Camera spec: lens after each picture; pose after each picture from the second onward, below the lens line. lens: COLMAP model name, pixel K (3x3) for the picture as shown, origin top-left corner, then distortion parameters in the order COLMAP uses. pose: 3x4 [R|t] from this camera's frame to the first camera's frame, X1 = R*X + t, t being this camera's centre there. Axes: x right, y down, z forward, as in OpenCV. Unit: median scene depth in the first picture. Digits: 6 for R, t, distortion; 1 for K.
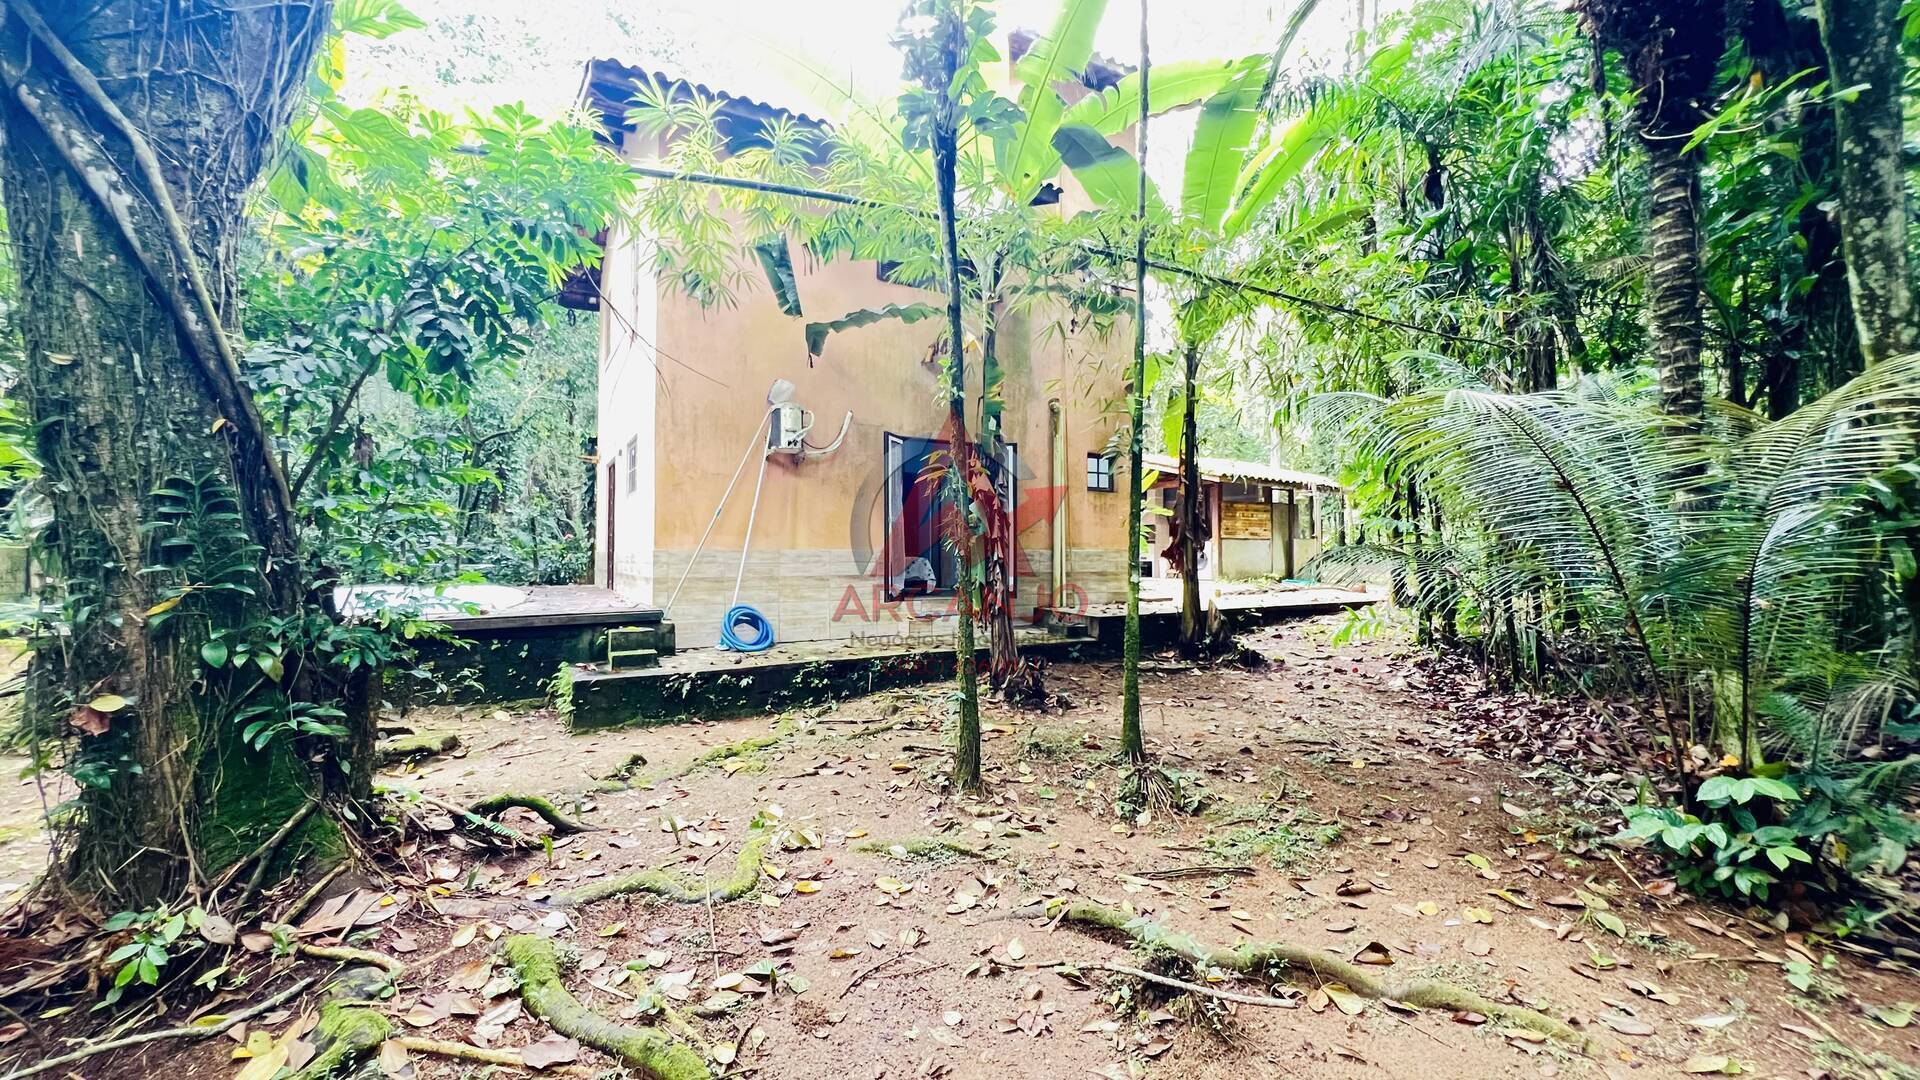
lens RADIAL K [[763.4, 0, 954.9], [0, 763.4, 533.3], [0, 0, 1]] dist [-0.003463, 0.000082]
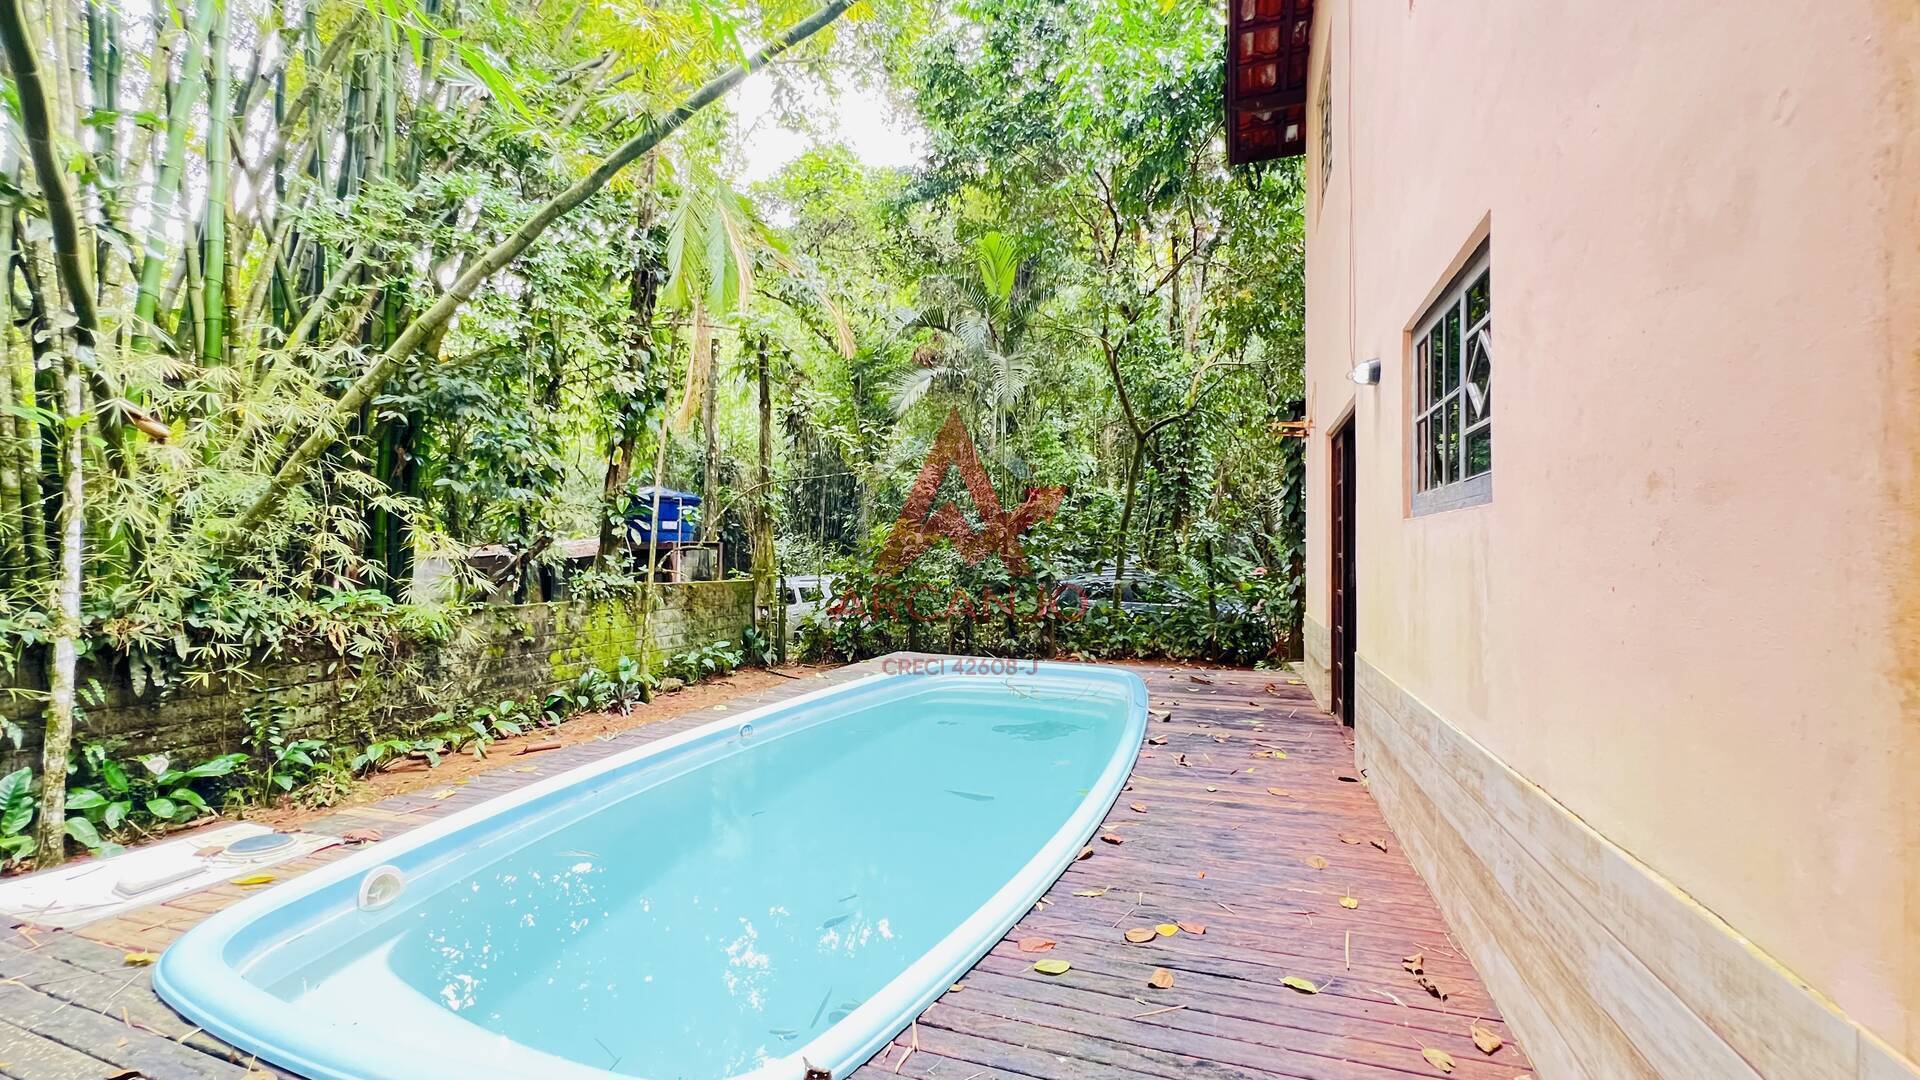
lens RADIAL K [[763.4, 0, 955.6], [0, 763.4, 536.5], [0, 0, 1]] dist [-0.003463, 0.000082]
pose [[0.648012, -0.014606, -0.761490, -0.184270], [0.013709, 0.999878, -0.007513, -0.020520], [0.761507, -0.005570, 0.648133, 0.386643]]
